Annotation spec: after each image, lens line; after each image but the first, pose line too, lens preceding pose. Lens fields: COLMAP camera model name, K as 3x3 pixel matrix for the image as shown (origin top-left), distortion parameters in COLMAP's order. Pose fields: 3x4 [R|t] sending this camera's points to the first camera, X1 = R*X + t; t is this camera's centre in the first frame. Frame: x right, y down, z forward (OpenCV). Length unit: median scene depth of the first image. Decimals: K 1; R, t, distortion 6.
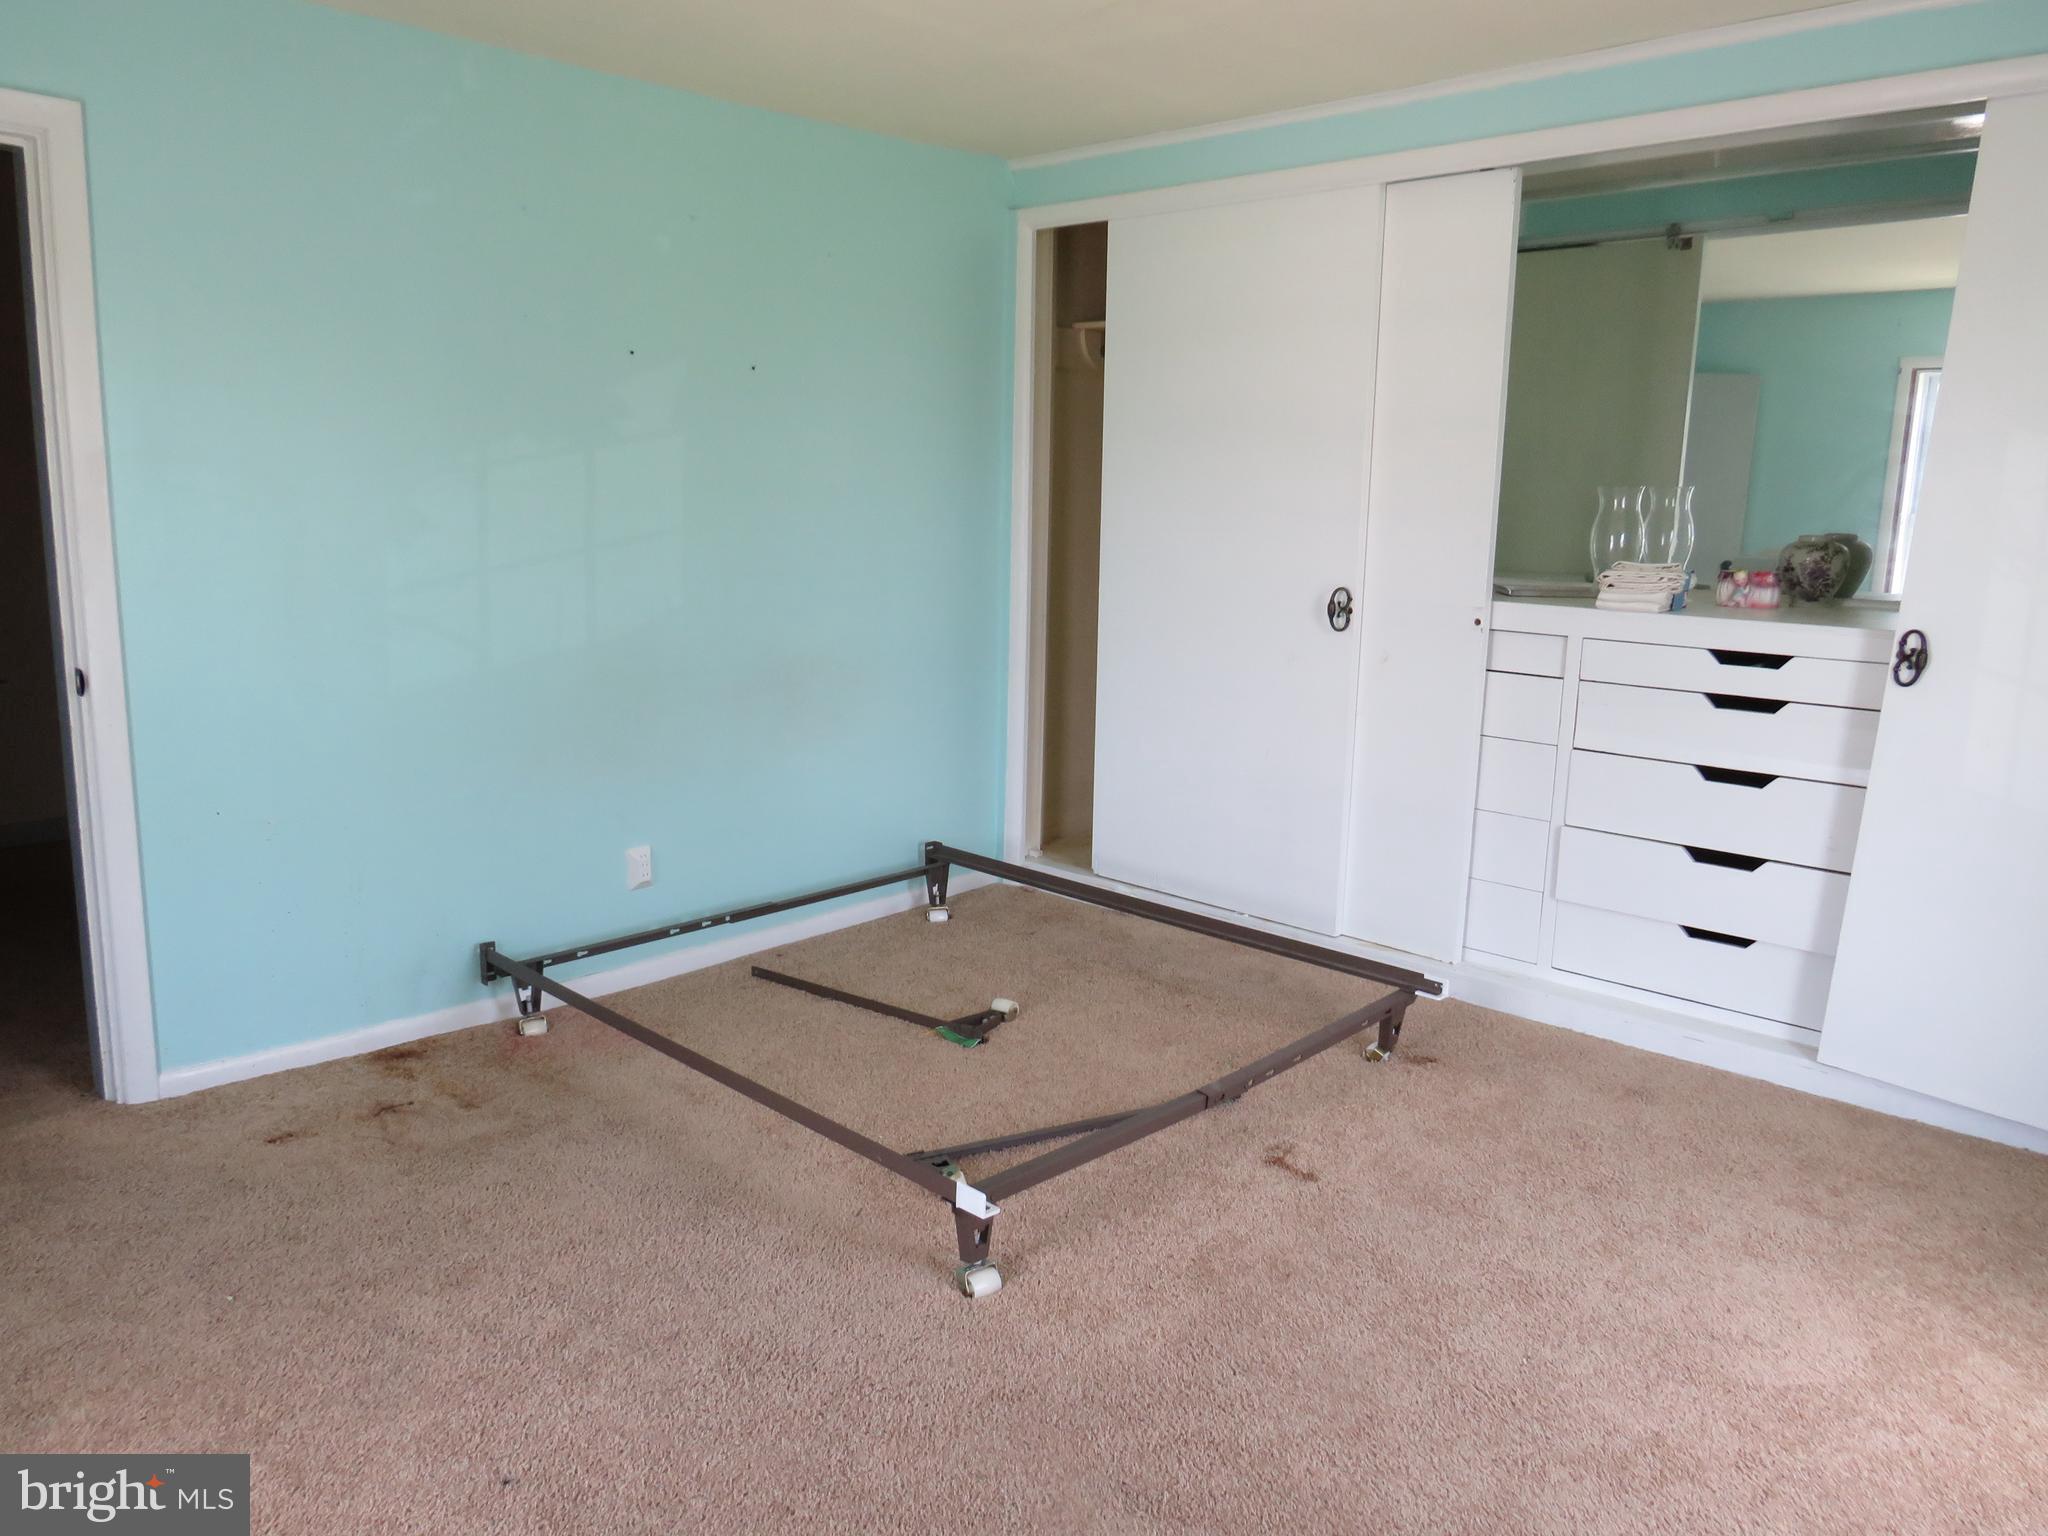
lens RADIAL K [[1517.3, 0, 1006.5], [0, 1517.3, 758.3], [0, 0, 1]] dist [0.006695, 0.001157]
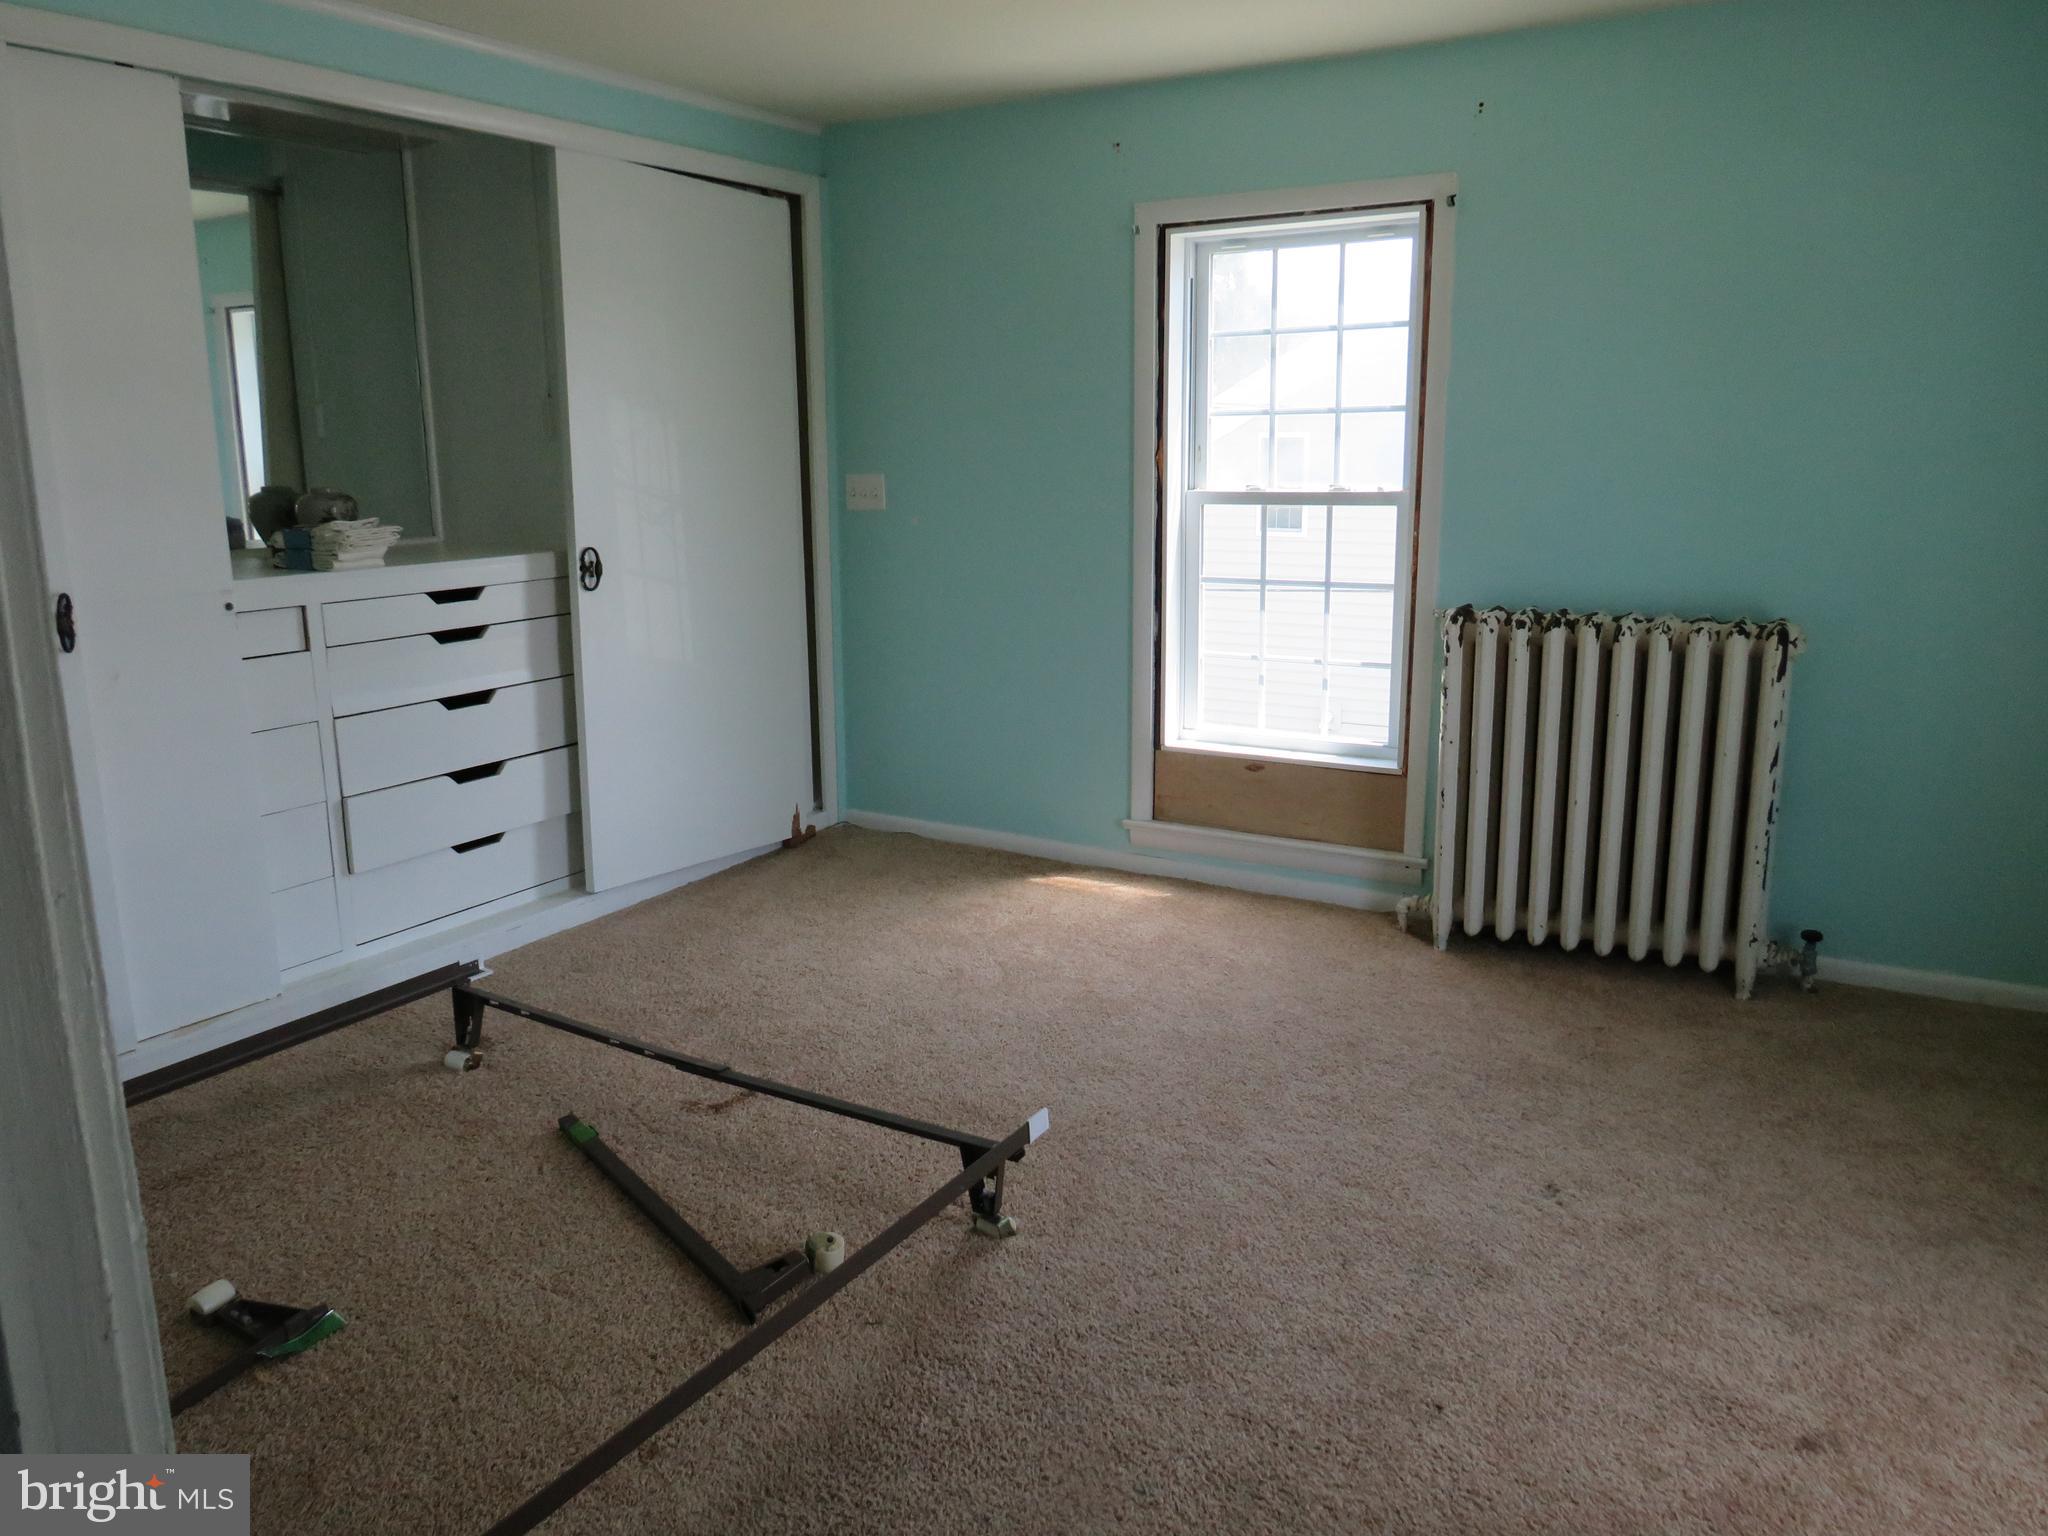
lens RADIAL K [[1517.3, 0, 1006.2], [0, 1517.3, 763.3], [0, 0, 1]] dist [0.006695, 0.001157]
pose [[-0.240920, -0.212199, 0.947063, -0.708007], [0.188158, 0.947080, 0.260068, -0.164068], [-0.952131, 0.240854, -0.188244, 0.855836]]
